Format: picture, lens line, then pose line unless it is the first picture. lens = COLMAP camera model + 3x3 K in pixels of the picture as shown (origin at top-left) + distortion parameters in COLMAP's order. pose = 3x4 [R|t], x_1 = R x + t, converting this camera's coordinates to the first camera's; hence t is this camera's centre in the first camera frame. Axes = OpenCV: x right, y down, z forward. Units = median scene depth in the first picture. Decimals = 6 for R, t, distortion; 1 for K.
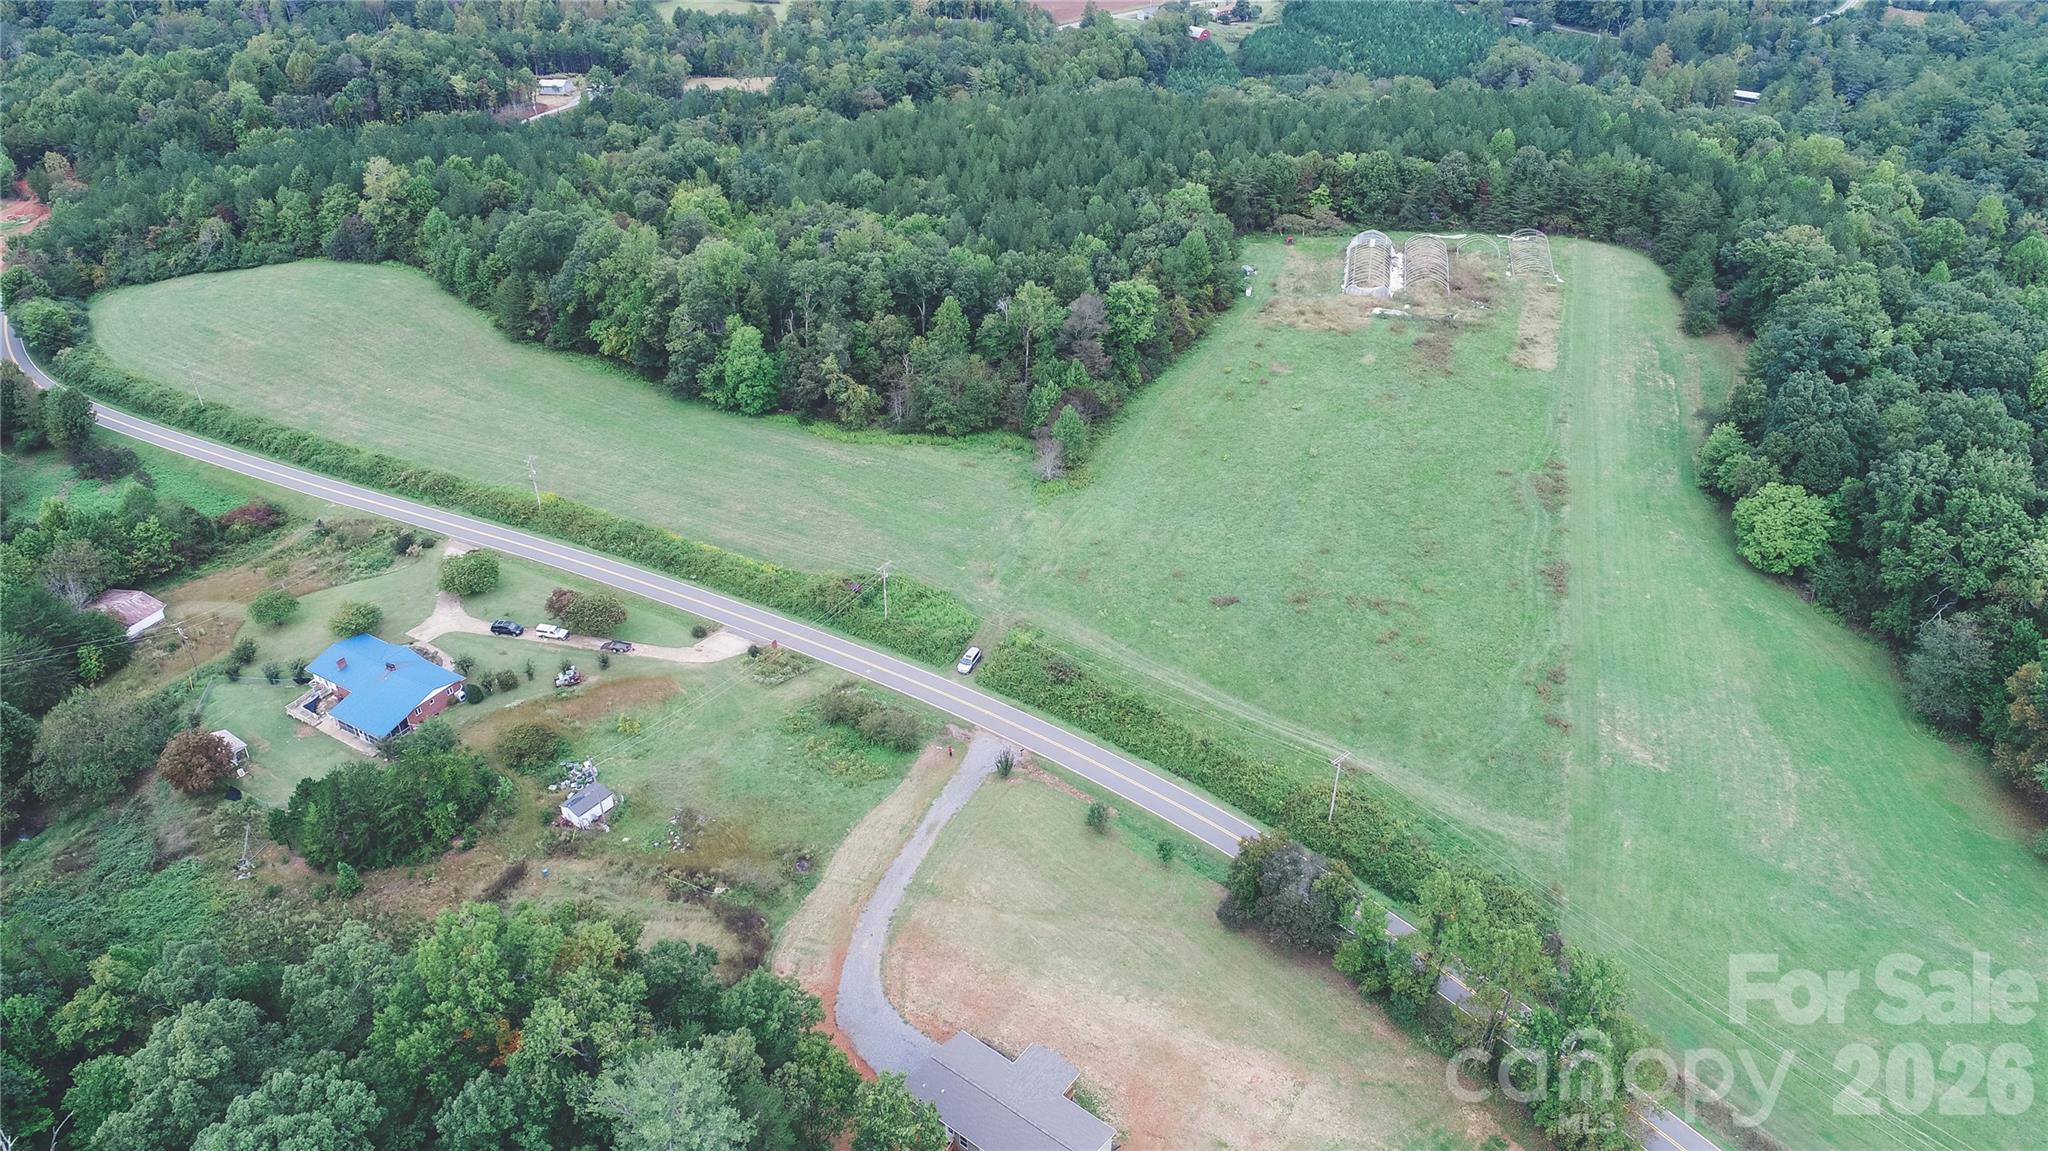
lens RADIAL K [[1370.1, 0, 1022.6], [0, 1370.1, 569.3], [0, 0, 1]] dist [0.005116, -0.002205]
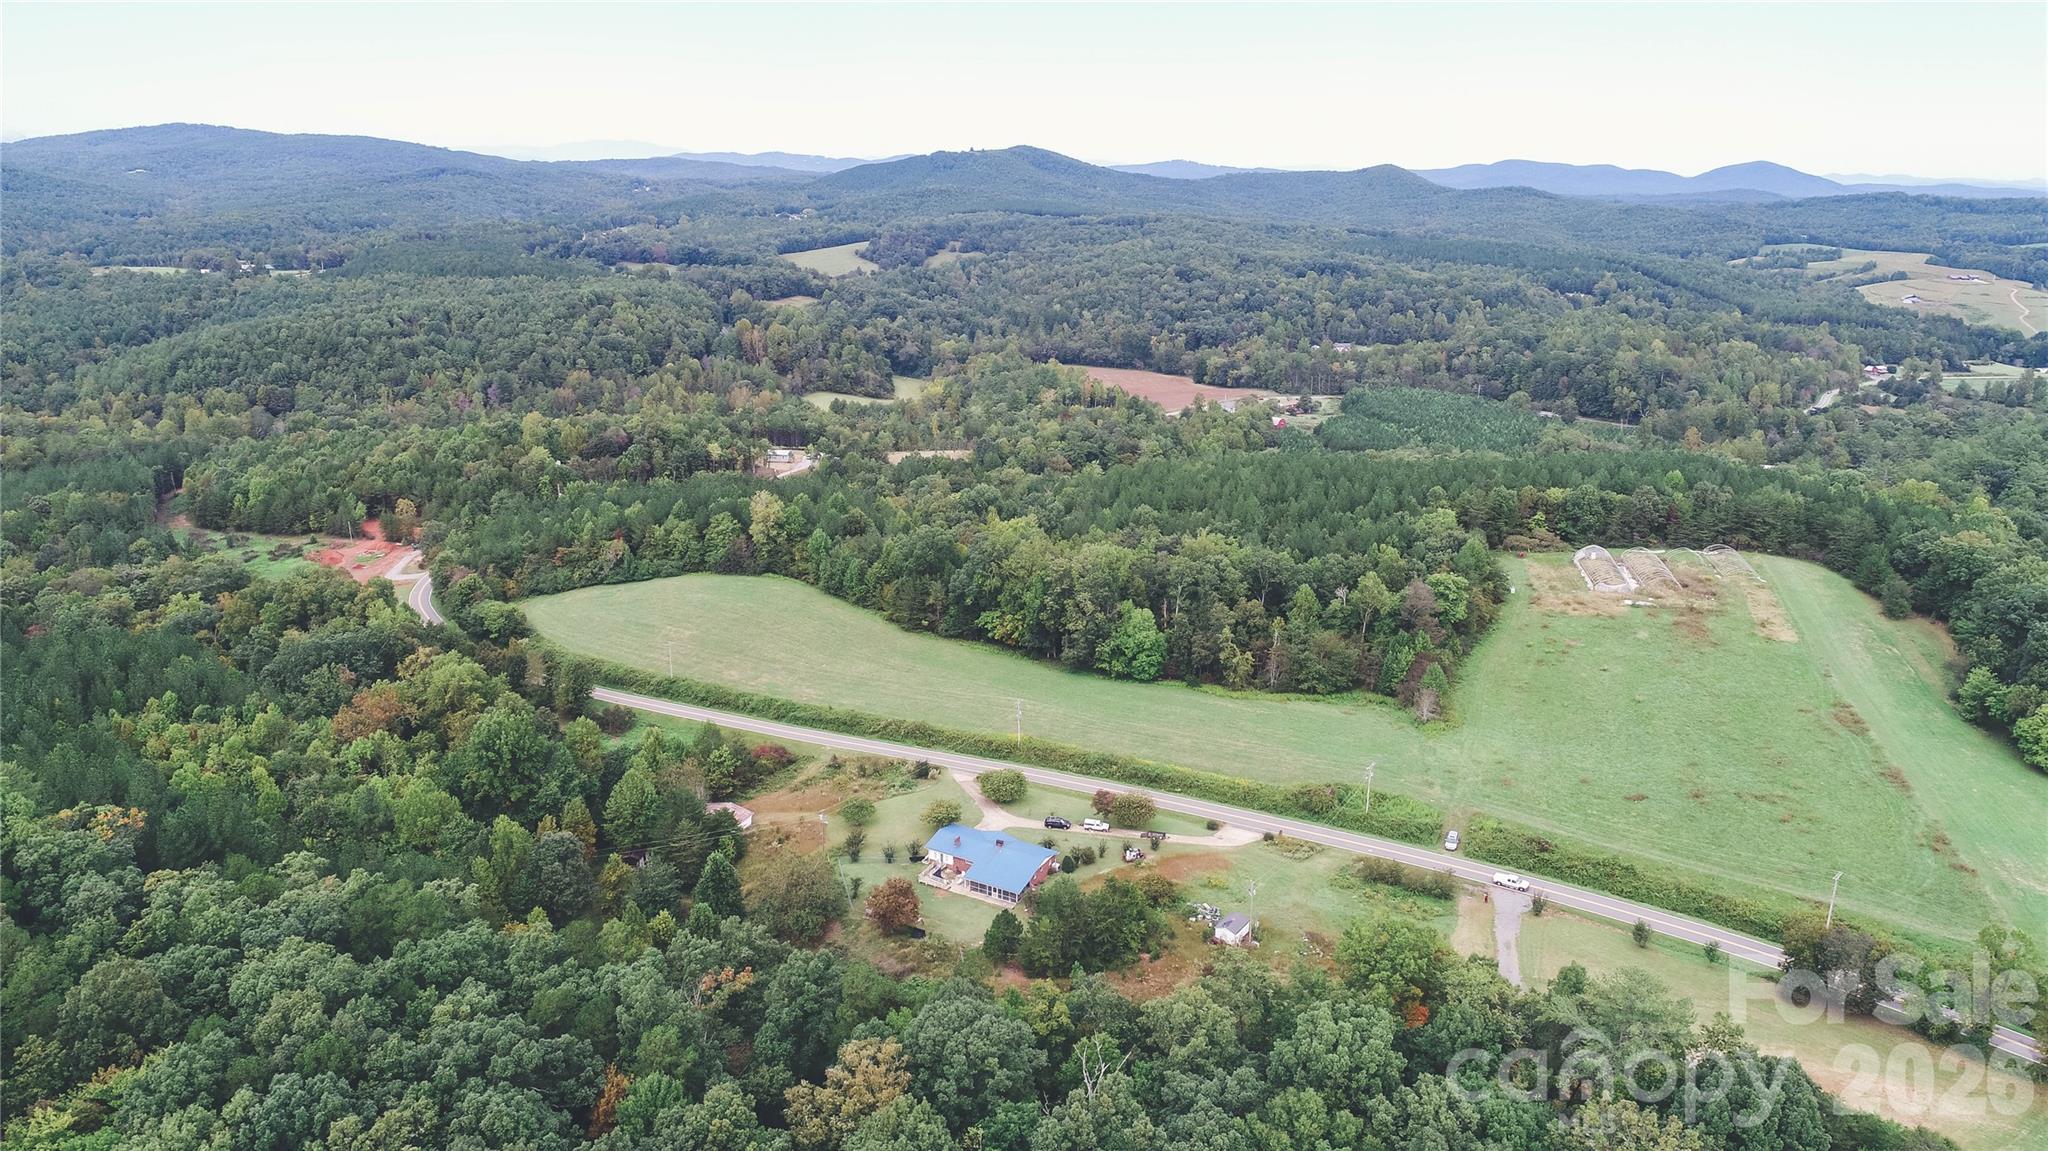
lens RADIAL K [[1370.1, 0, 1022.6], [0, 1370.1, 569.3], [0, 0, 1]] dist [0.005116, -0.002205]
pose [[0.999659, -0.001715, 0.026074, -0.313635], [0.008865, 0.960925, -0.276667, 0.116566], [-0.024581, 0.276804, 0.960612, -0.165613]]
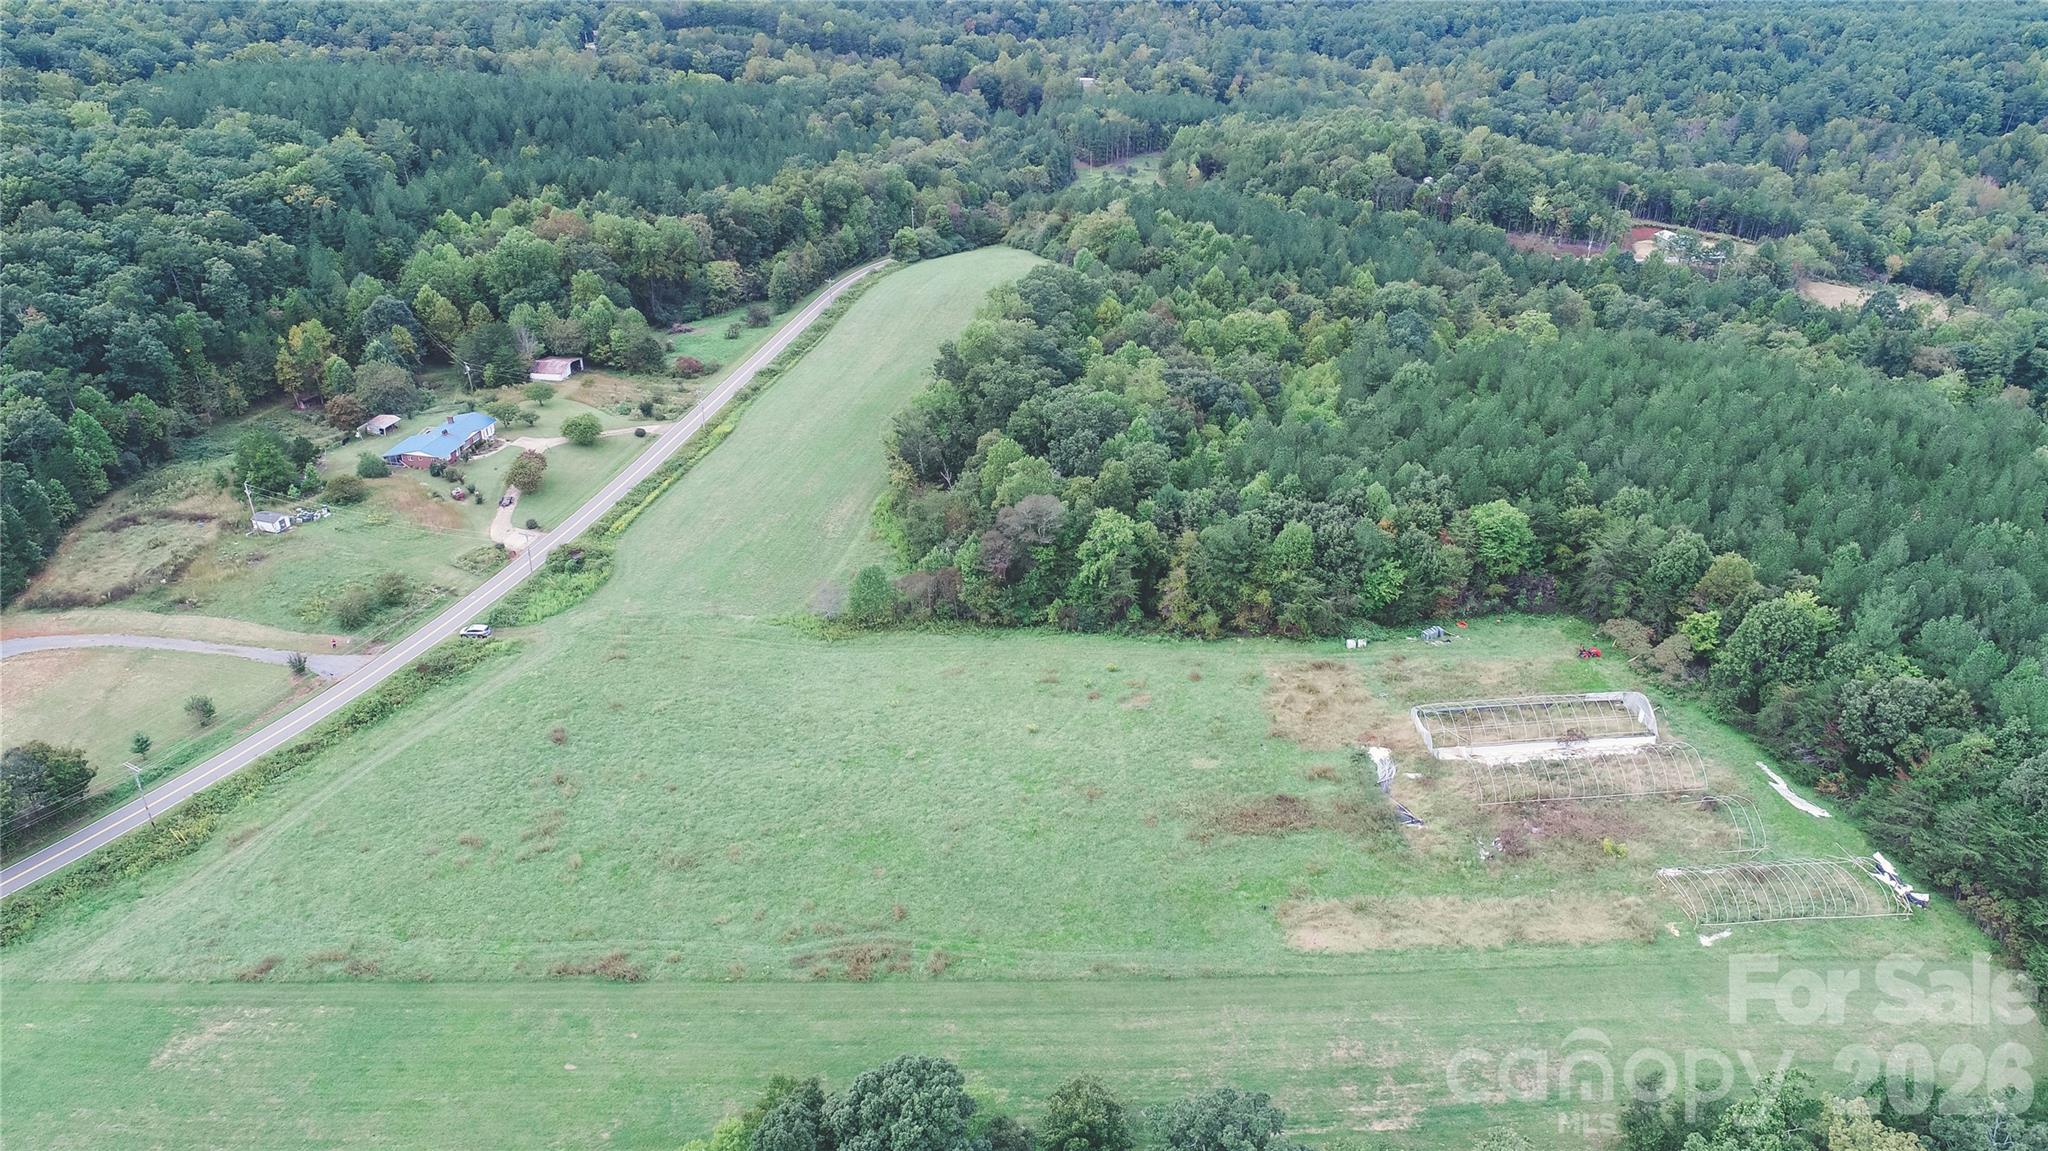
lens RADIAL K [[1370.1, 0, 1022.6], [0, 1370.1, 569.3], [0, 0, 1]] dist [0.005116, -0.002205]
pose [[0.325293, 0.453661, -0.829684, 0.699278], [-0.515970, 0.820432, 0.246306, -0.332437], [0.792439, 0.347971, 0.500956, 0.532750]]
